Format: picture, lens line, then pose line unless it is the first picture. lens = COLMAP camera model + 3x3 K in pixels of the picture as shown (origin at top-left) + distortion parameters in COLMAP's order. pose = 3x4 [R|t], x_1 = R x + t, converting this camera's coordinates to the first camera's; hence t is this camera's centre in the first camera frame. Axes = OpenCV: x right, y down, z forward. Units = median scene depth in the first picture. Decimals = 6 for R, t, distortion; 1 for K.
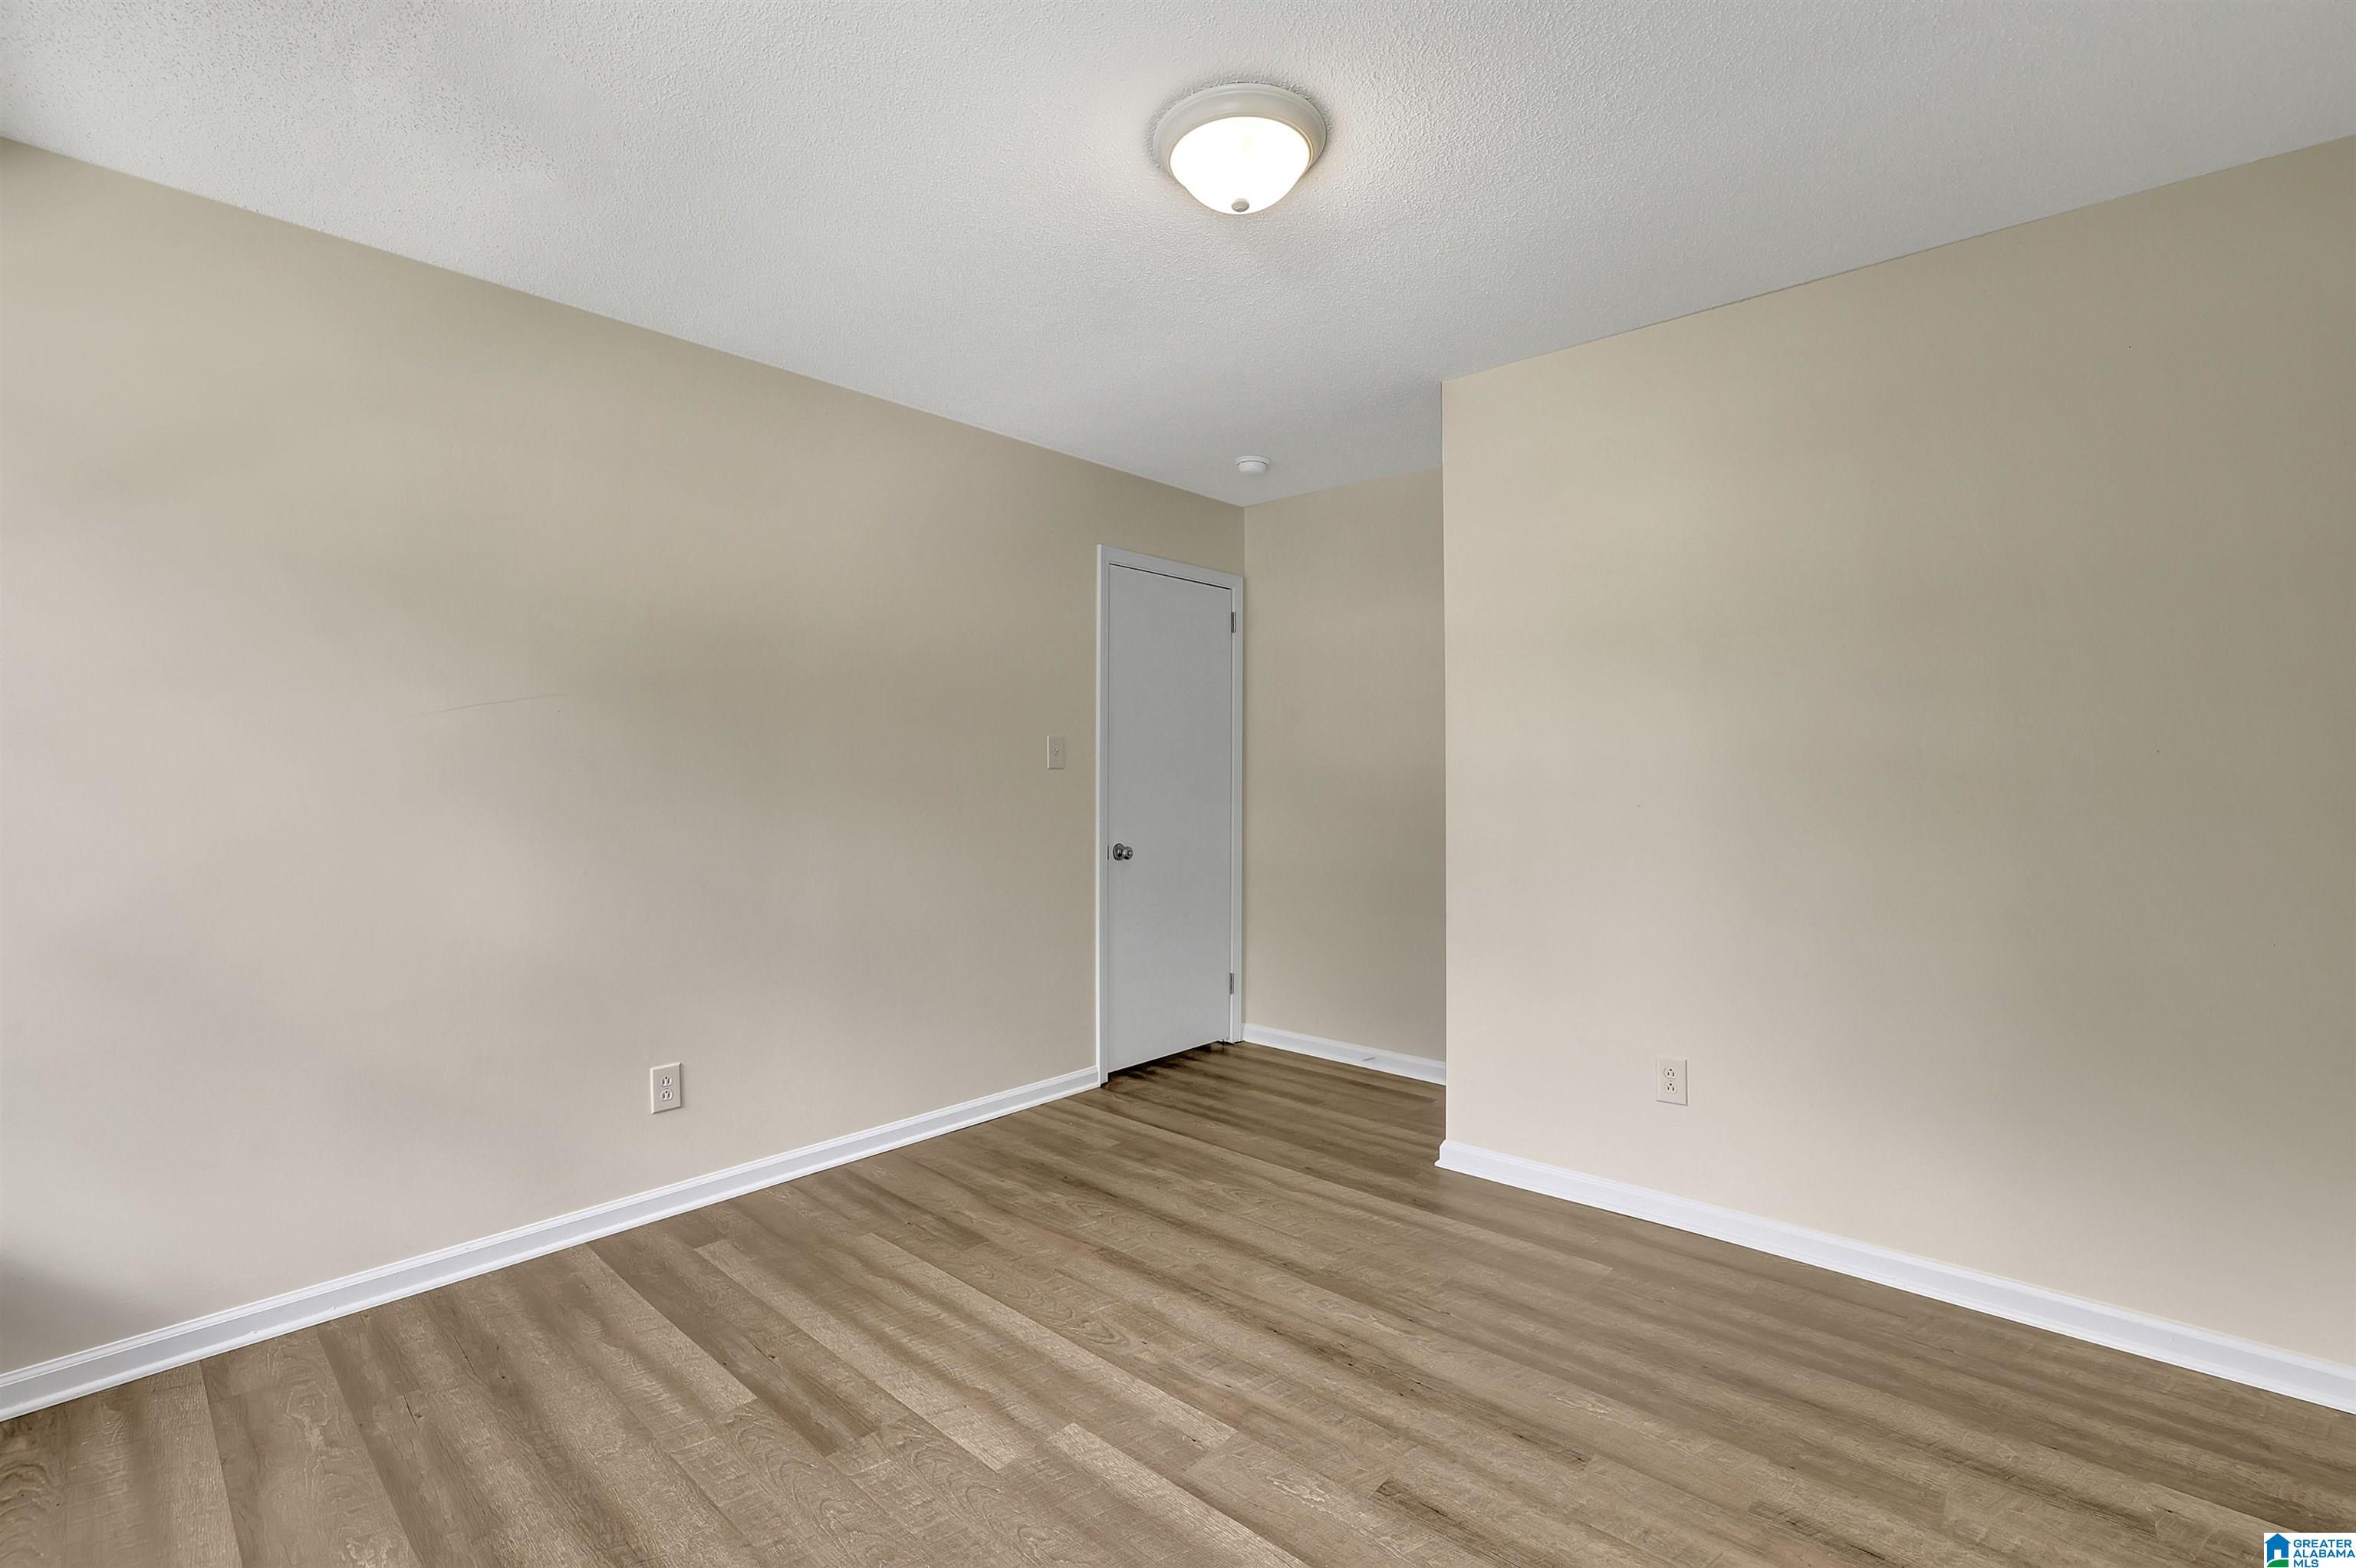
lens RADIAL K [[1021.2, 0, 1199.1], [0, 1021.2, 778.8], [0, 0, 1]] dist [-0.033871, 0.012107]
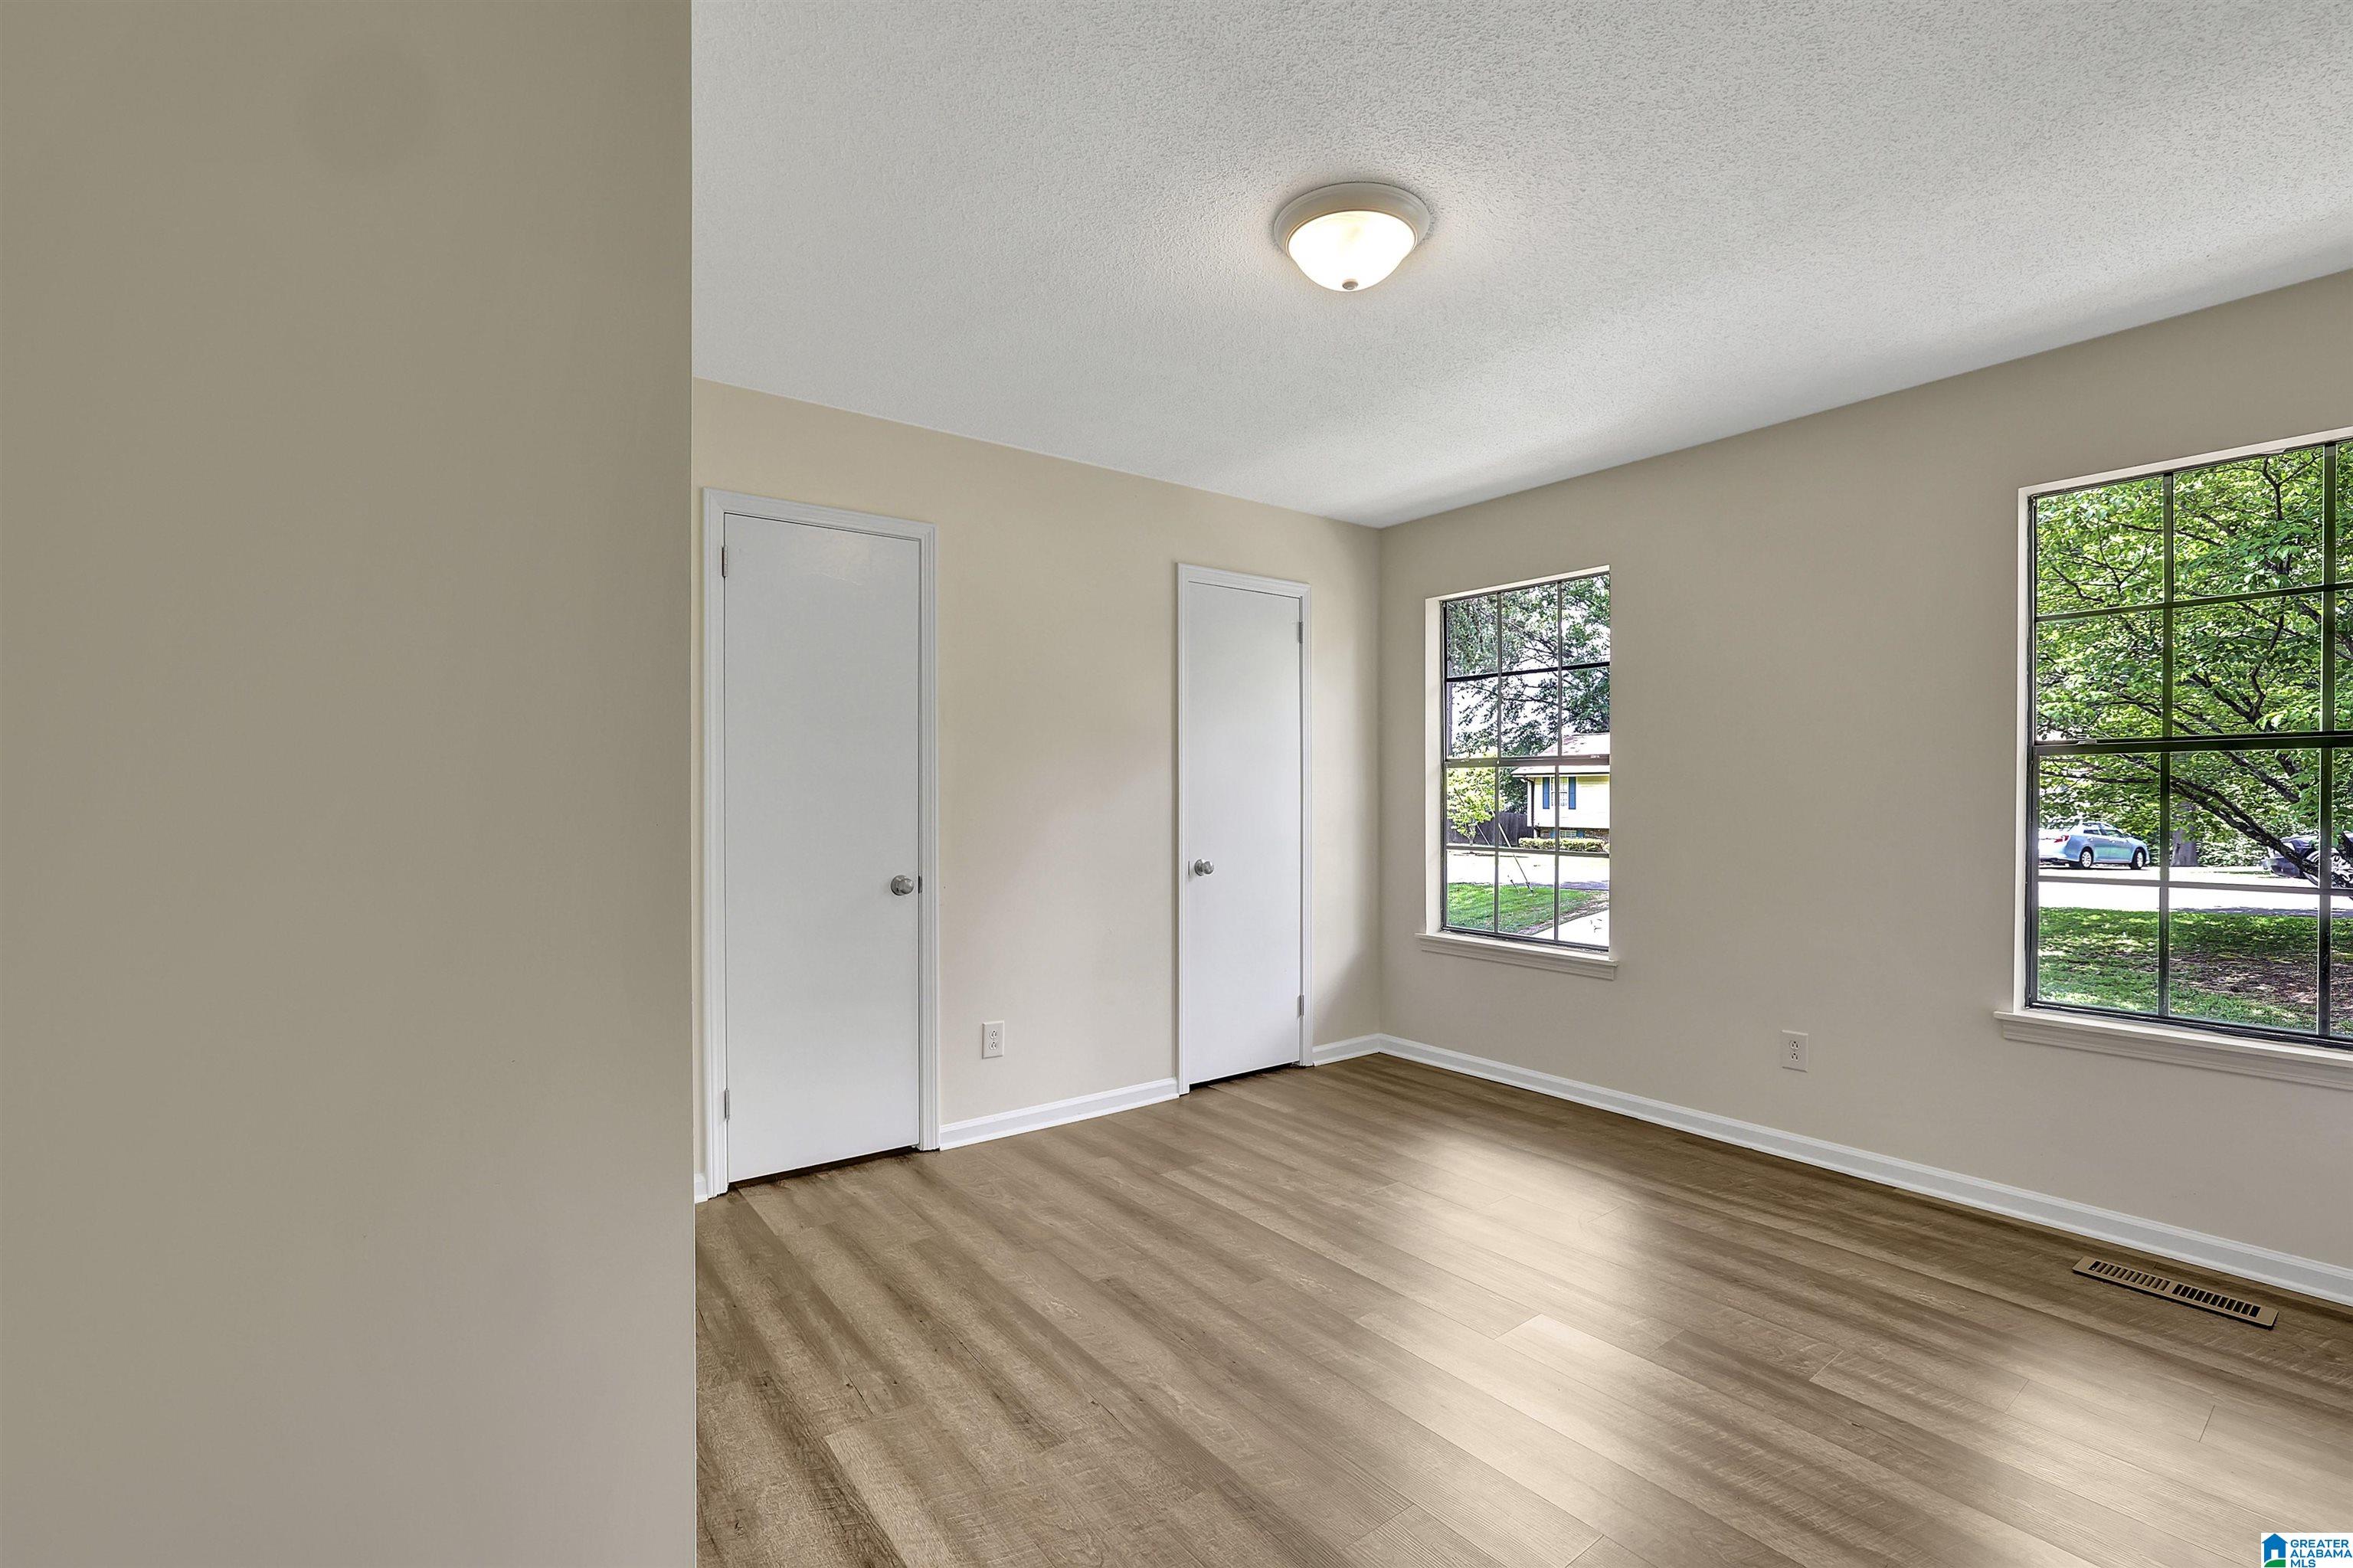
lens RADIAL K [[1020.1, 0, 1183.5], [0, 1020.1, 798.3], [0, 0, 1]] dist [-0.033871, 0.012107]
pose [[-0.978412, 0.000994, 0.206662, -0.013062], [0.001474, 0.999997, 0.002168, 0.002212], [-0.206659, 0.002426, -0.978410, 1.908325]]
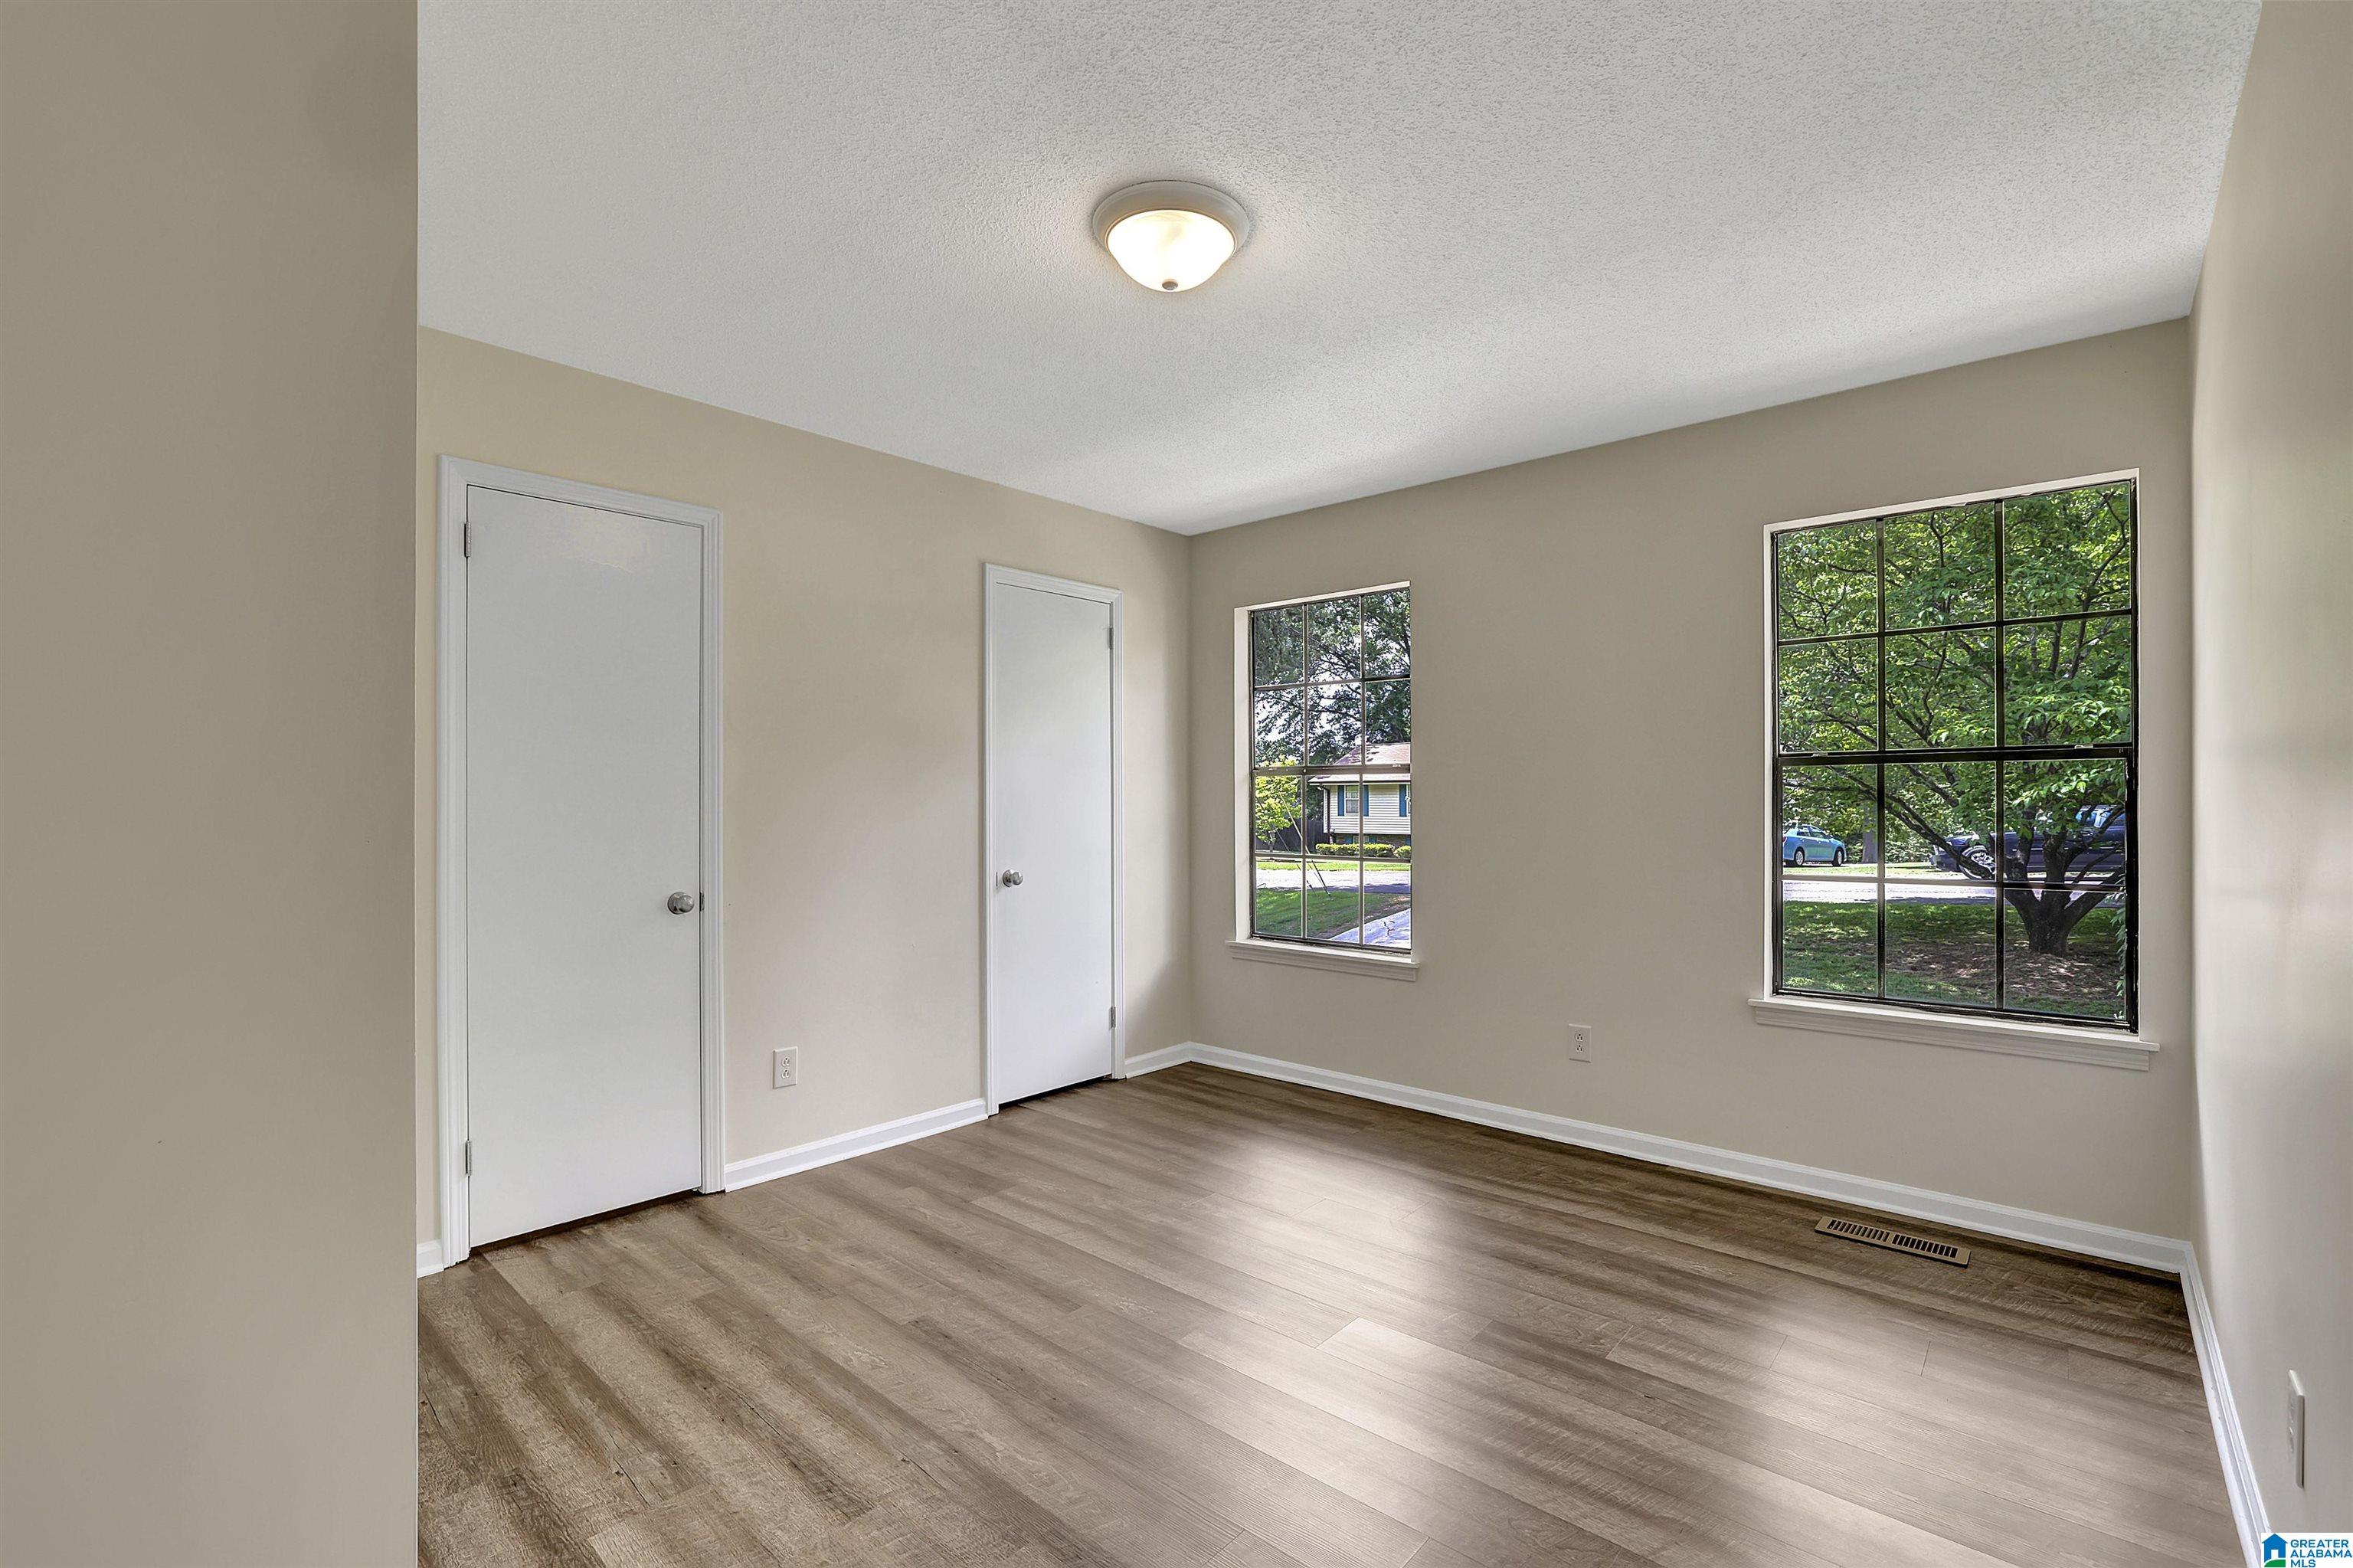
lens RADIAL K [[1020.1, 0, 1180.4], [0, 1020.1, 796.5], [0, 0, 1]] dist [-0.033871, 0.012107]
pose [[-0.999833, 0.004171, 0.017788, 0.006852], [0.004048, 0.999968, -0.006931, 0.001360], [-0.017816, -0.006858, -0.999818, 1.875598]]
